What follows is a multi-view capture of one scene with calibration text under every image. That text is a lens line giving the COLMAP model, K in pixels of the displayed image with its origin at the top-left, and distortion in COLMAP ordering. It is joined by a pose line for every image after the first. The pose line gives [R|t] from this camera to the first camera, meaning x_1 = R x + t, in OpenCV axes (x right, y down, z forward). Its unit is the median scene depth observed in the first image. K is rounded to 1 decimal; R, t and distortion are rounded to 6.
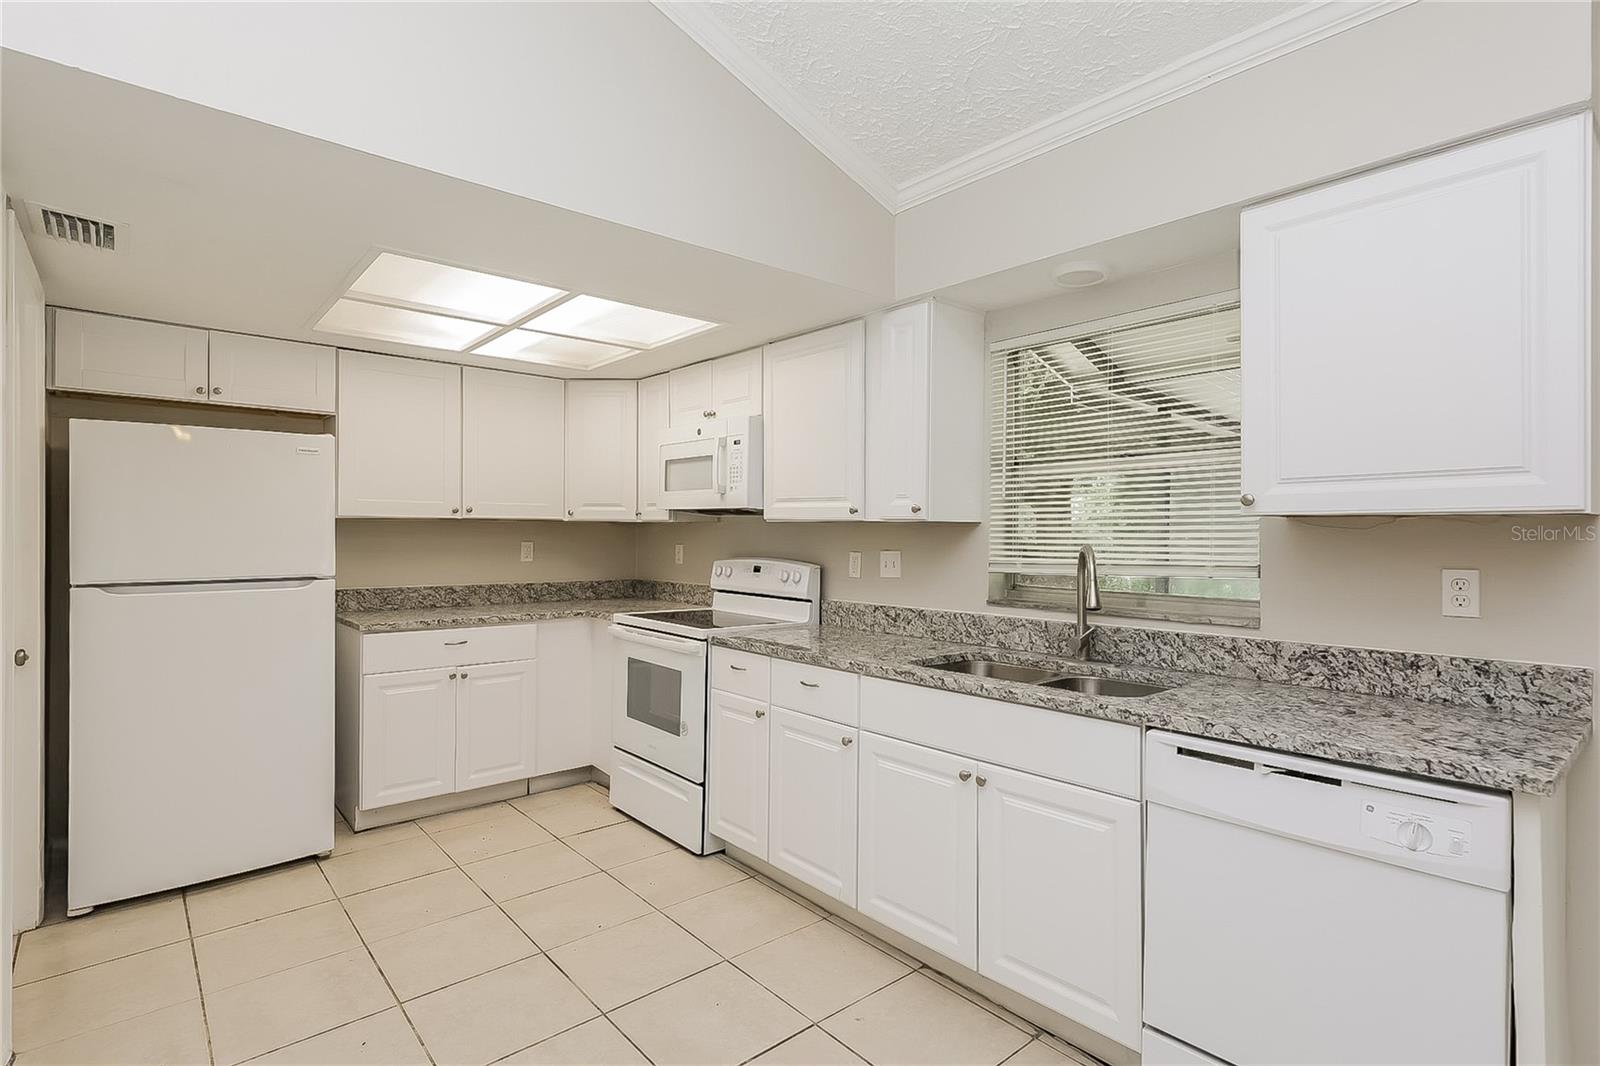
lens RADIAL K [[772.6, 0, 800.0], [0, 772.6, 533.0], [0, 0, 1]] dist [0.002336, 0.000436]
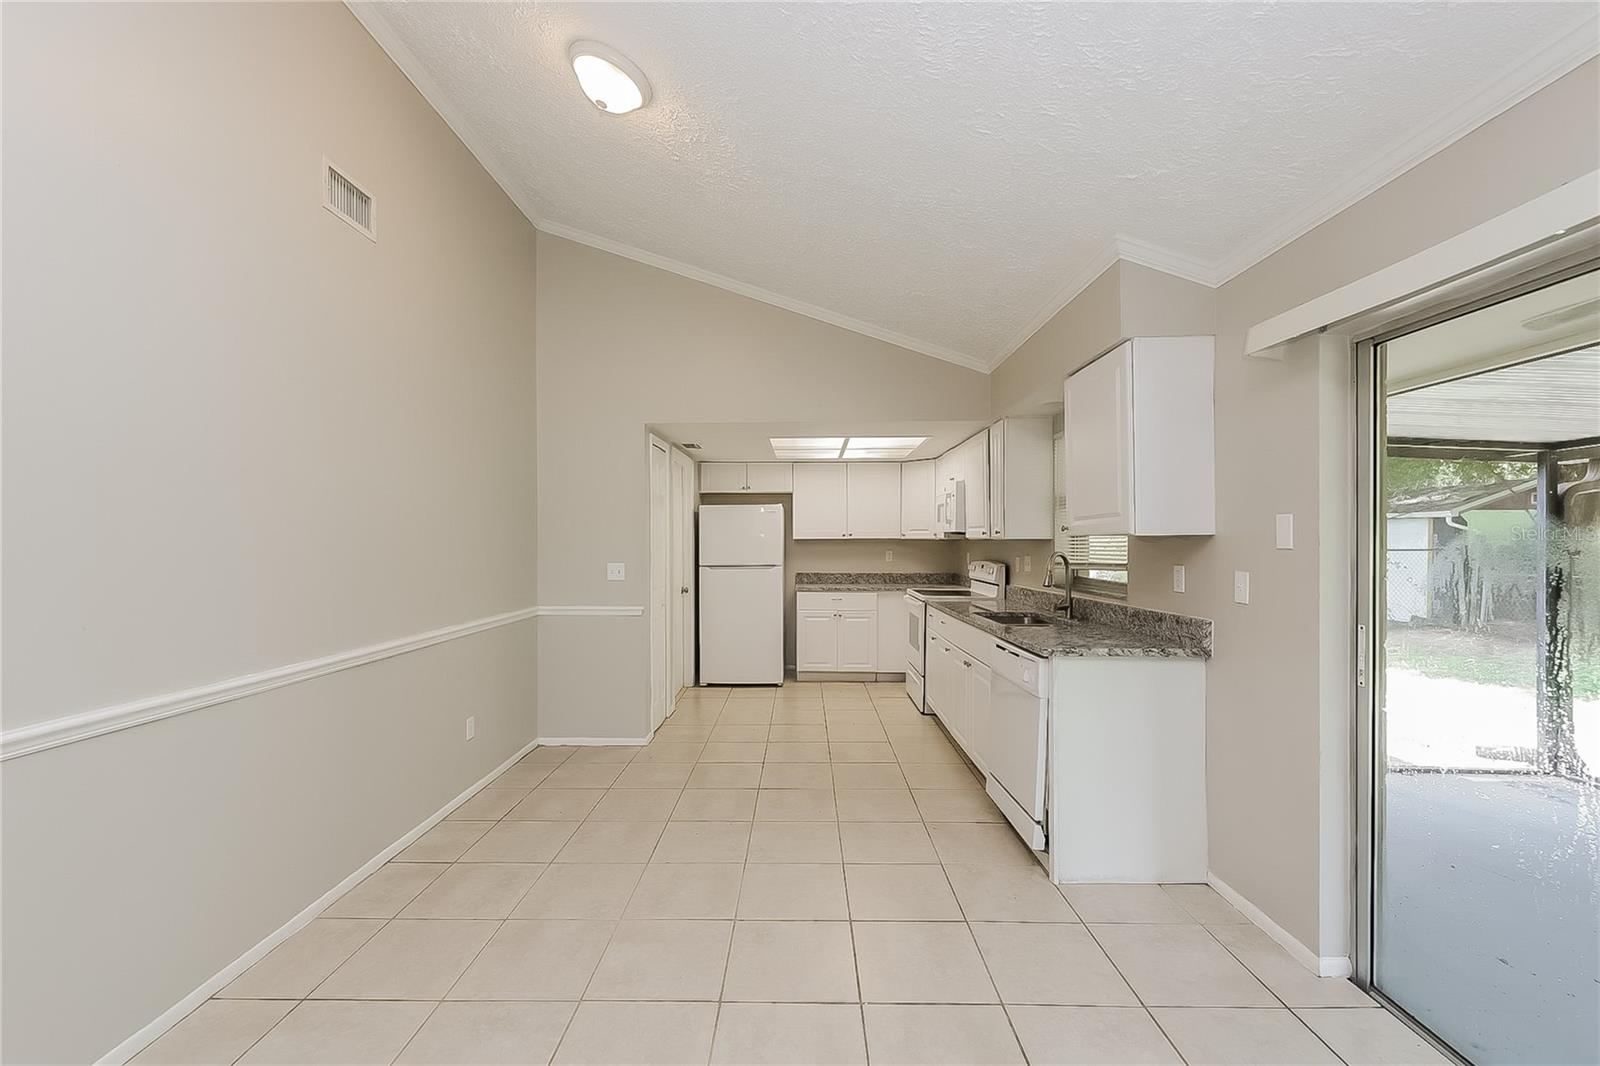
lens RADIAL K [[647.5, 0, 792.8], [0, 647.5, 544.9], [0, 0, 1]] dist [0.001055, 0.000008]
pose [[0.741967, -0.005380, -0.670415, 0.756401], [0.006121, 0.999980, -0.001250, -0.002265], [0.670409, -0.003176, 0.741985, -0.437600]]
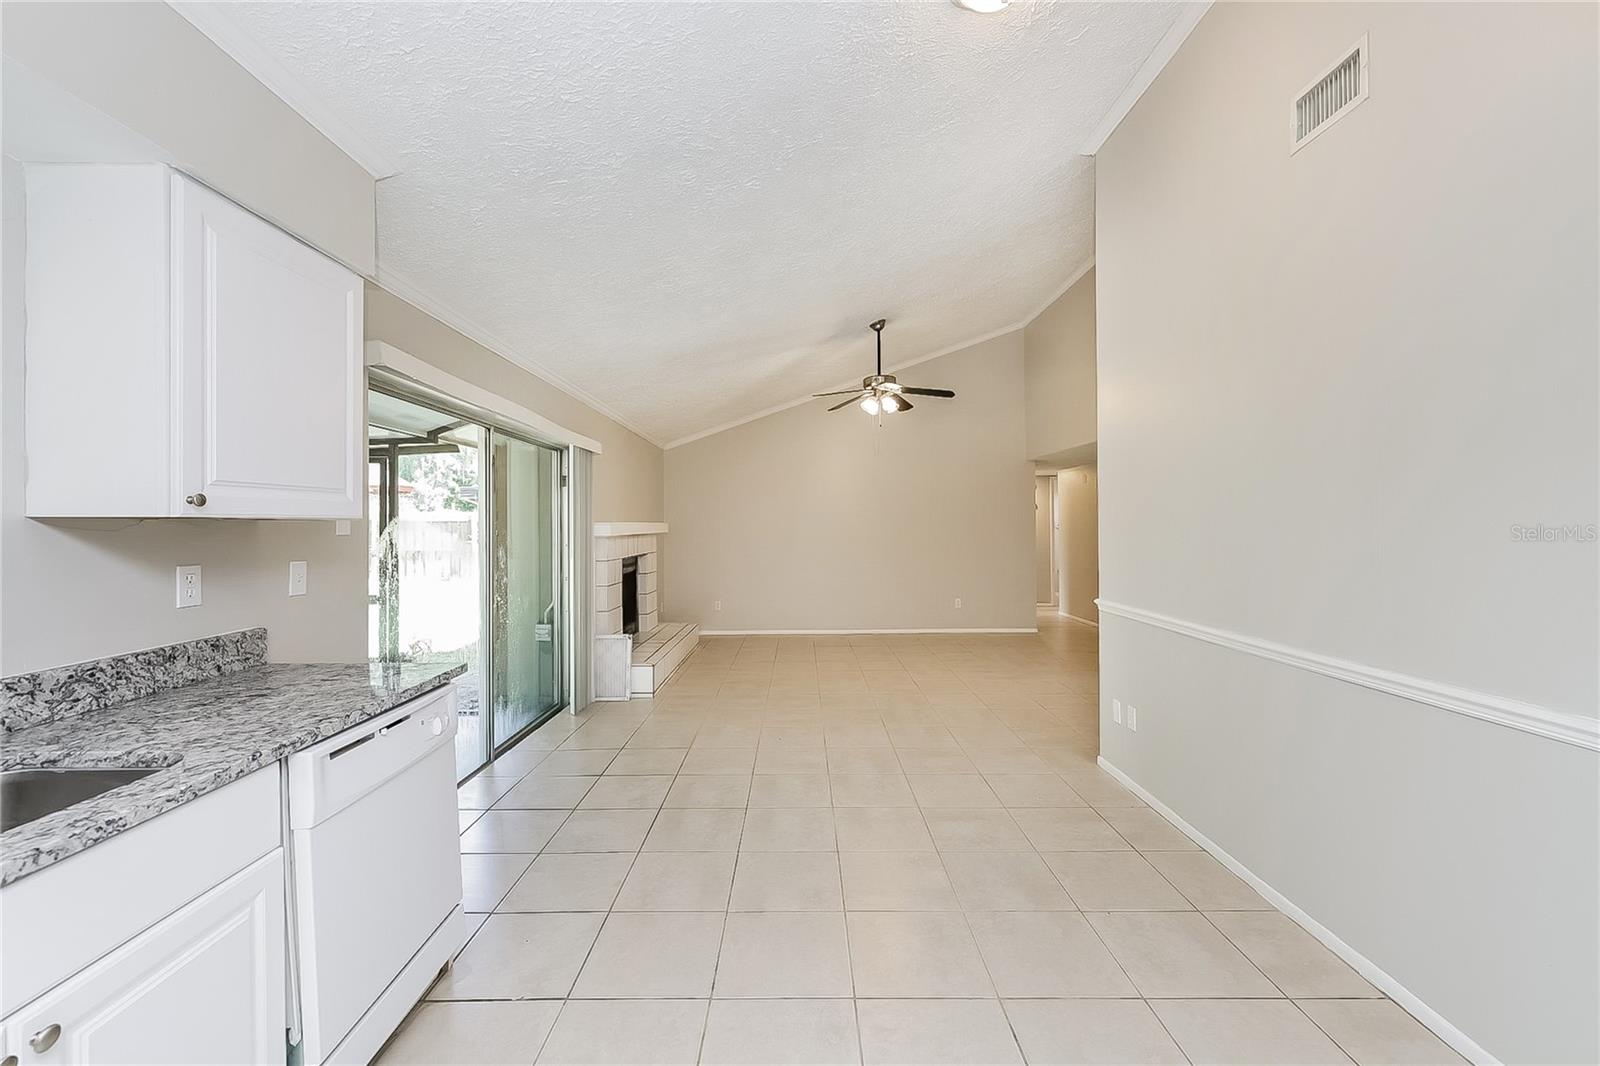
lens RADIAL K [[643.2, 0, 798.6], [0, 643.2, 534.9], [0, 0, 1]] dist [0.002736, -0.000045]
pose [[-0.747068, -0.011122, 0.664655, -0.290837], [0.001825, 0.999822, 0.018781, -0.008881], [-0.664745, 0.015244, -0.746915, 0.705567]]
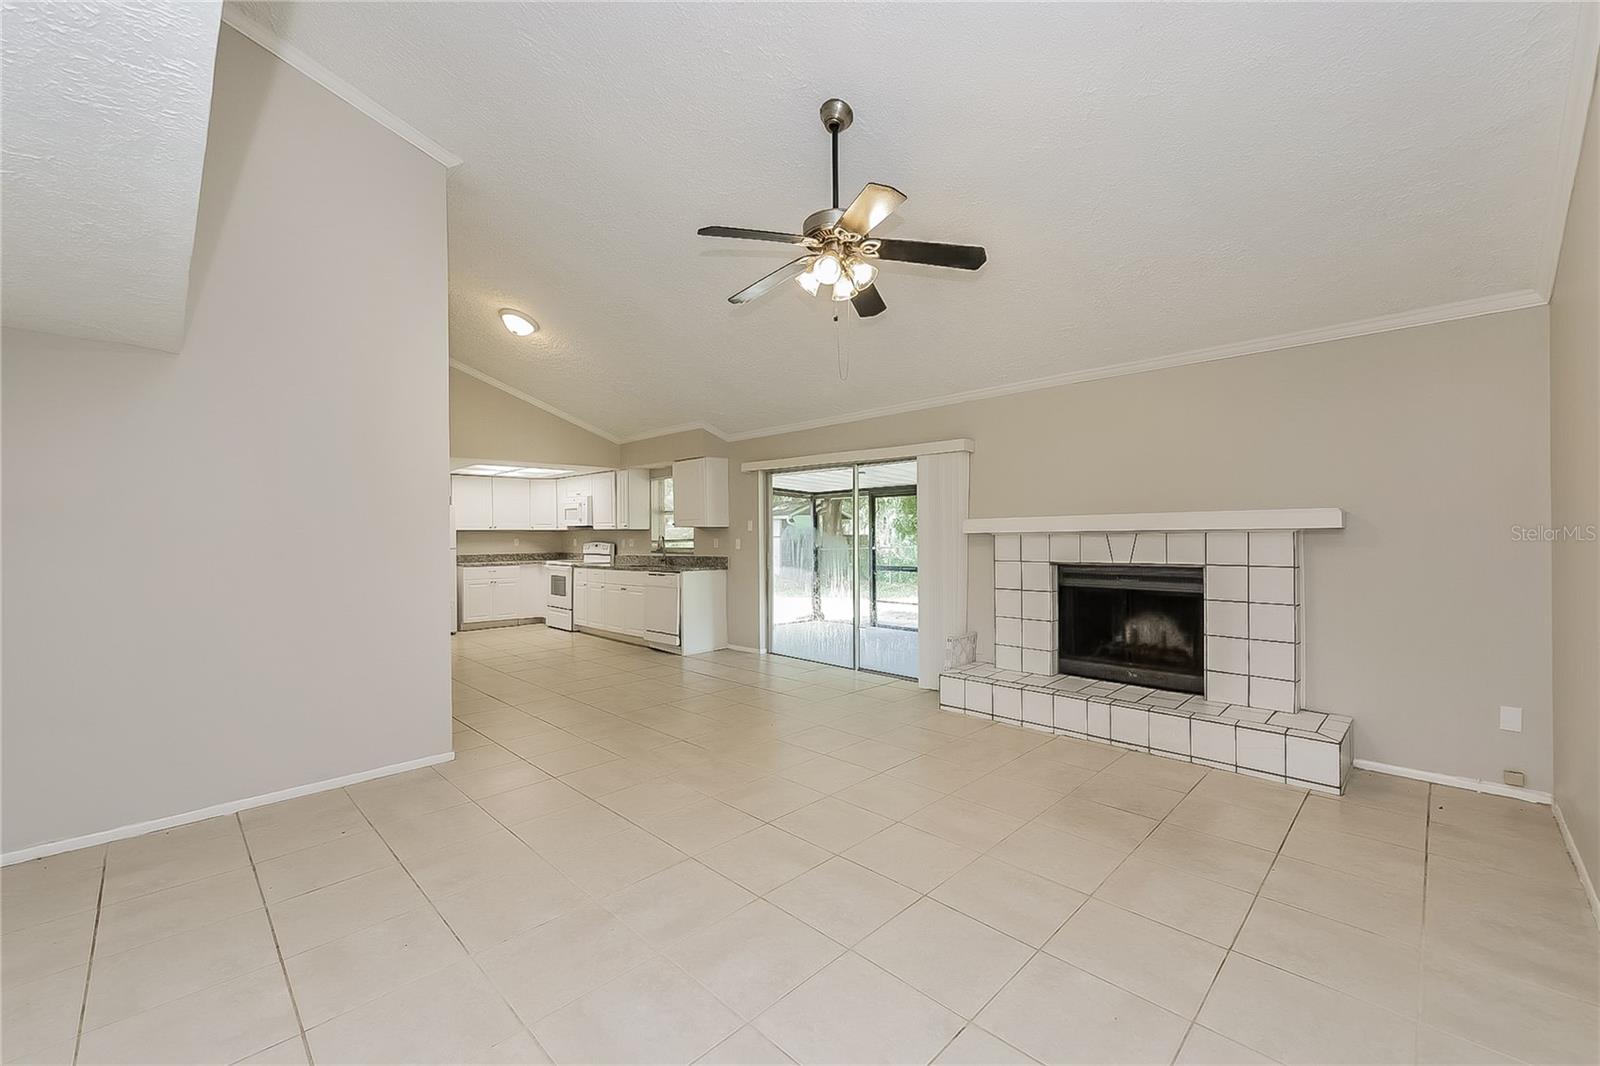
lens RADIAL K [[643.2, 0, 798.6], [0, 643.2, 534.9], [0, 0, 1]] dist [0.002736, -0.000045]
pose [[0.997370, -0.013594, 0.071189, 0.686545], [0.013620, 0.999907, 0.000124, 0.019916], [-0.071184, 0.000846, 0.997463, -1.914736]]
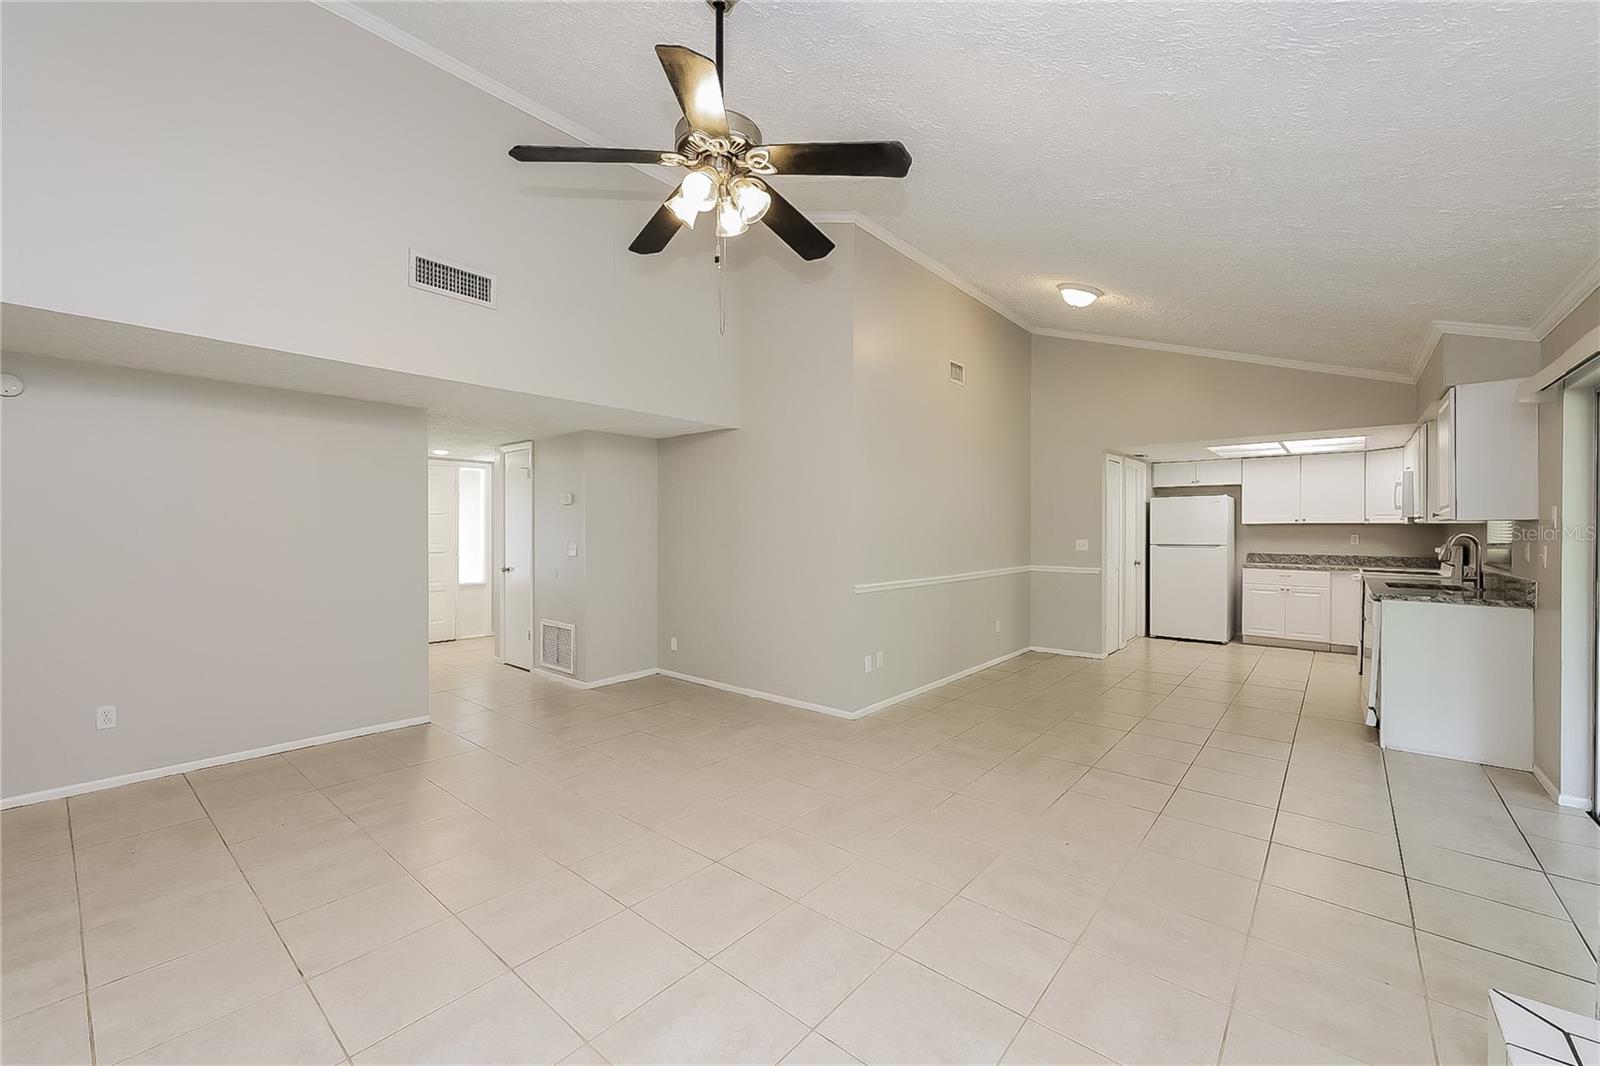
lens RADIAL K [[643.2, 0, 798.6], [0, 643.2, 534.9], [0, 0, 1]] dist [0.002736, -0.000045]
pose [[0.148843, 0.002597, -0.988857, 1.556862], [0.000599, 0.999996, 0.002716, 0.011117], [0.988861, -0.000997, 0.148841, -0.934746]]
